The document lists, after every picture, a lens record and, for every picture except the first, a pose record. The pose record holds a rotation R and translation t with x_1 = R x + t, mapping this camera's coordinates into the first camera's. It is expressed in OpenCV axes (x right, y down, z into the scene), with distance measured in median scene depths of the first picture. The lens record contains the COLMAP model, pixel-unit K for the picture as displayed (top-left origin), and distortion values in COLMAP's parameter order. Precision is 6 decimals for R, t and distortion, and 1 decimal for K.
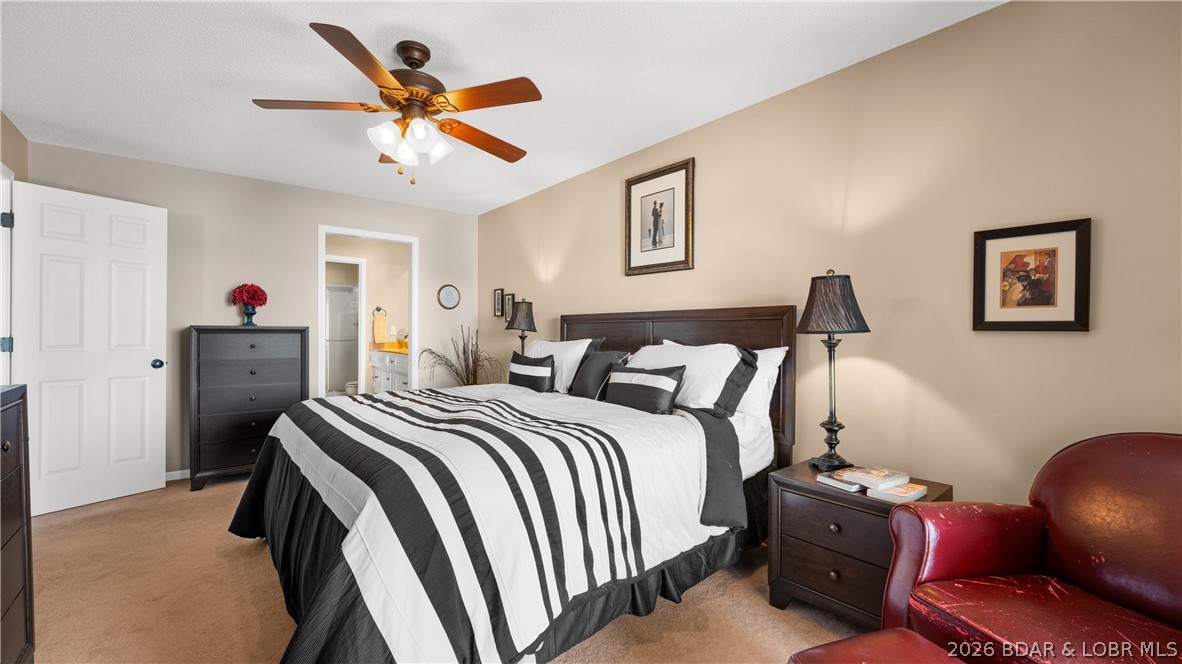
lens RADIAL K [[479.4, 0, 563.3], [0, 479.4, 337.2], [0, 0, 1]] dist [-0.008615, 0.002459]
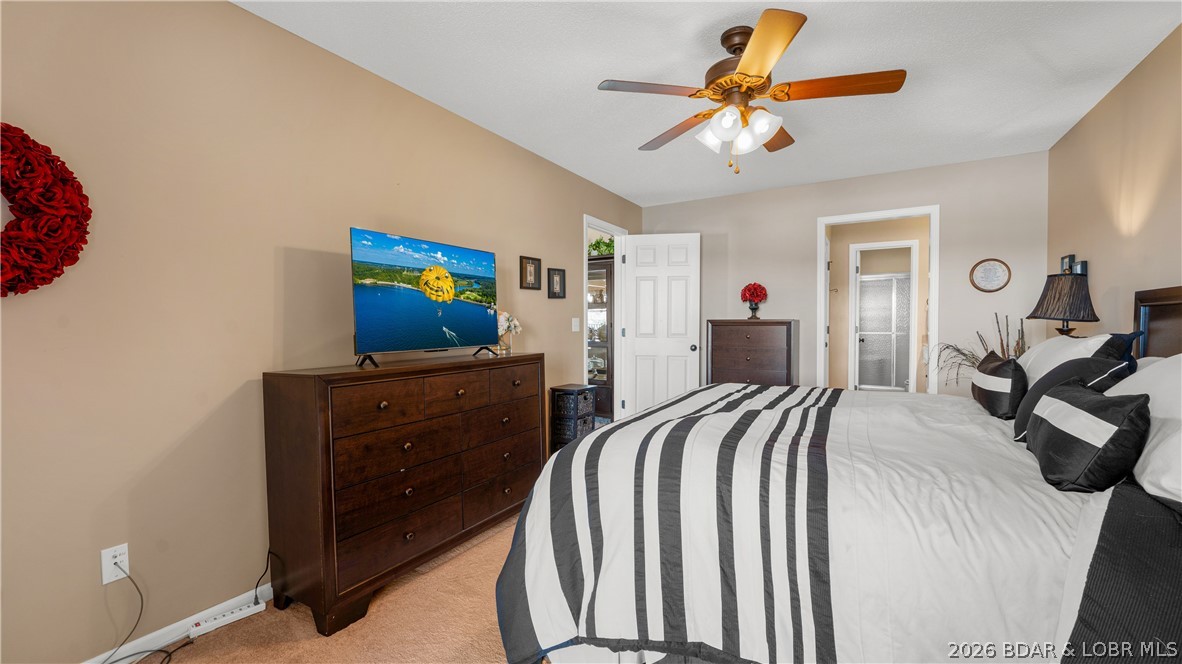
lens RADIAL K [[479.4, 0, 591.6], [0, 479.4, 336.4], [0, 0, 1]] dist [-0.008615, 0.002459]
pose [[0.358391, 0.018277, -0.933393, 0.350955], [-0.004973, 0.999832, 0.017668, -0.000851], [0.933558, -0.001691, 0.358422, 0.257005]]
